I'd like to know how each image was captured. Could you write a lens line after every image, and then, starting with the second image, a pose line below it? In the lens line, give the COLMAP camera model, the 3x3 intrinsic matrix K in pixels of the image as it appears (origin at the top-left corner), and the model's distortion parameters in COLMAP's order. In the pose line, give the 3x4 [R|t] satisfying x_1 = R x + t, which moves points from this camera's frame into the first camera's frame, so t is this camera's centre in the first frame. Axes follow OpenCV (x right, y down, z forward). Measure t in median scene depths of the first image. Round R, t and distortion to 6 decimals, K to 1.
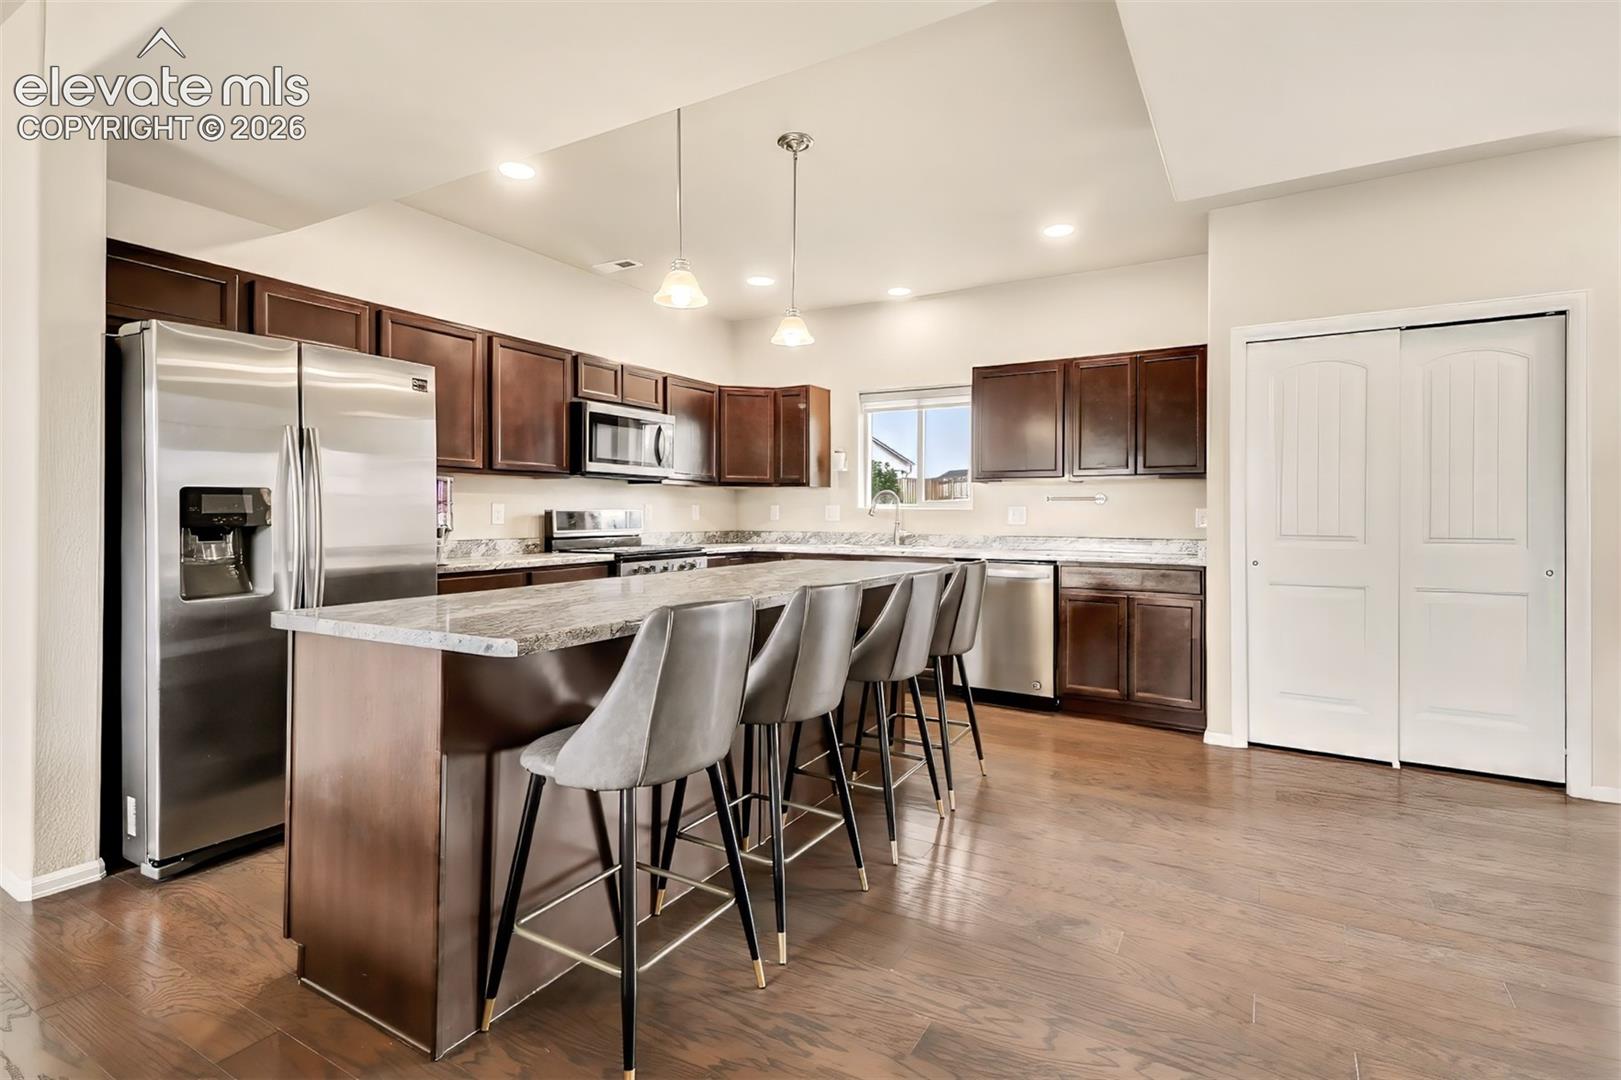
lens RADIAL K [[754.5, 0, 816.7], [0, 754.5, 514.0], [0, 0, 1]] dist [0.066946, -0.030052]
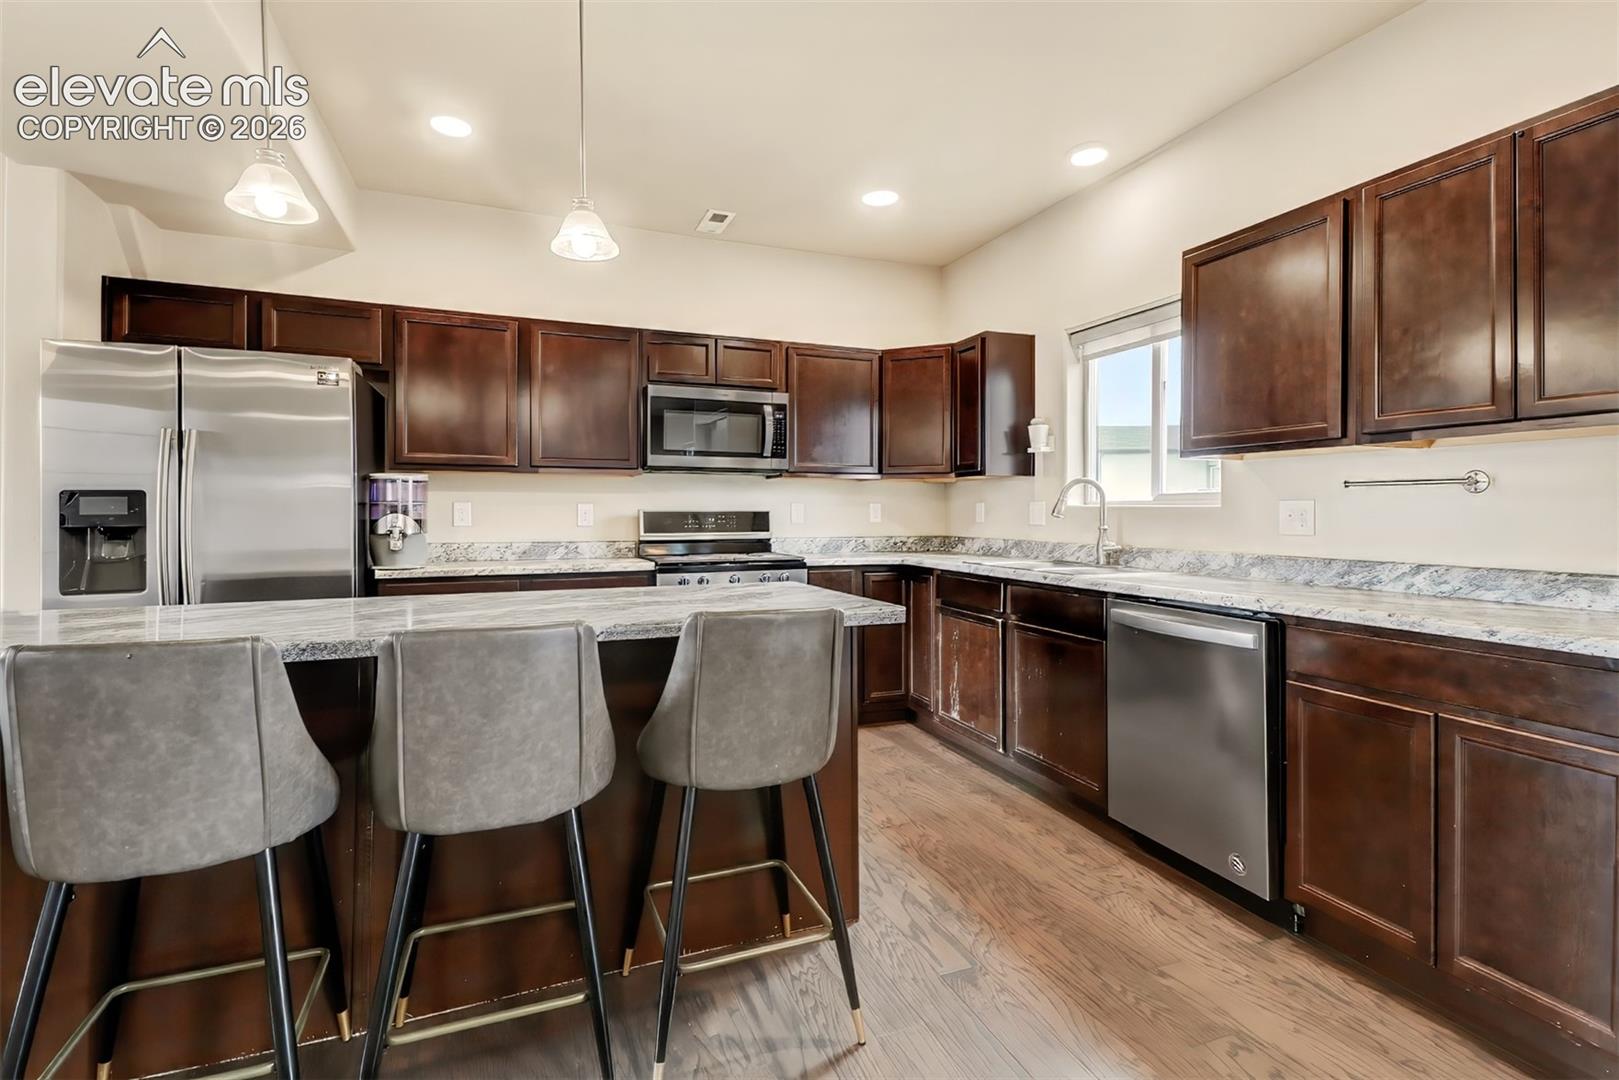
lens RADIAL K [[753.5, 0, 815.6], [0, 753.5, 514.1], [0, 0, 1]] dist [0.066946, -0.030052]
pose [[0.794556, -0.000526, -0.607190, 0.343292], [0.000136, 1.000000, -0.000689, -0.000173], [0.607190, 0.000464, 0.794556, 0.398229]]
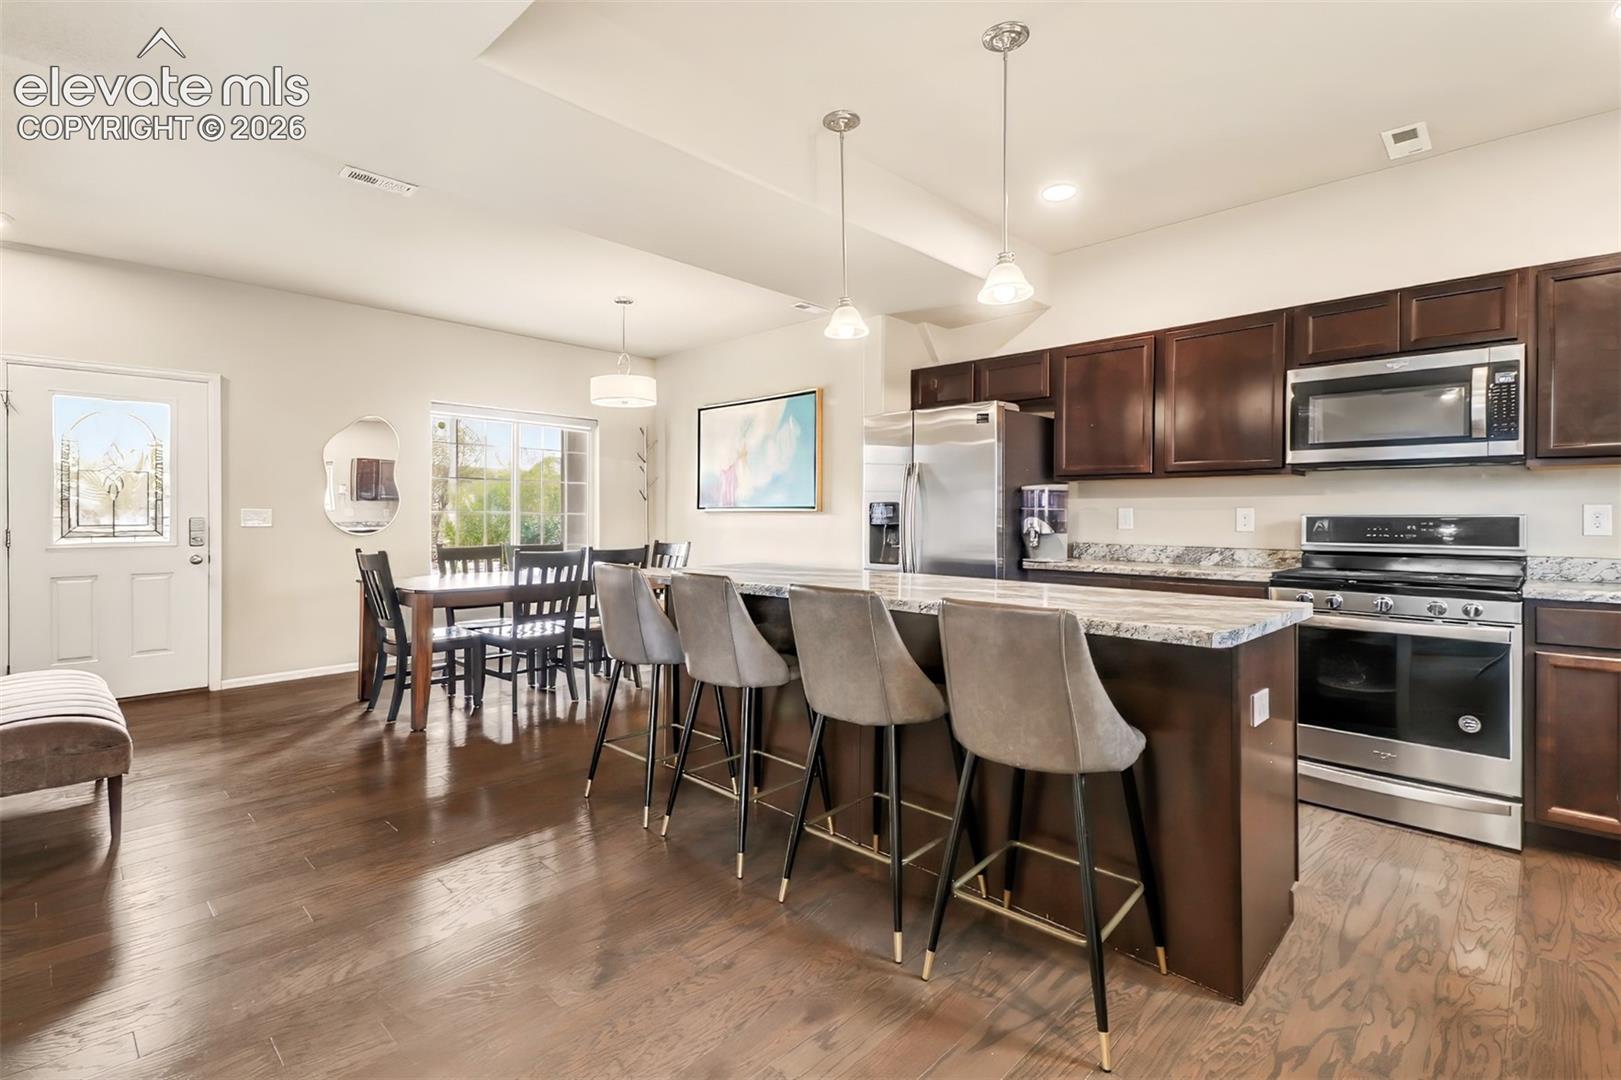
lens RADIAL K [[754.5, 0, 816.7], [0, 754.5, 514.0], [0, 0, 1]] dist [0.066946, -0.030052]
pose [[-0.217494, -0.007049, -0.976036, 0.506420], [-0.008218, 0.999952, -0.005391, 0.001850], [0.976027, 0.006848, -0.217541, 0.655551]]
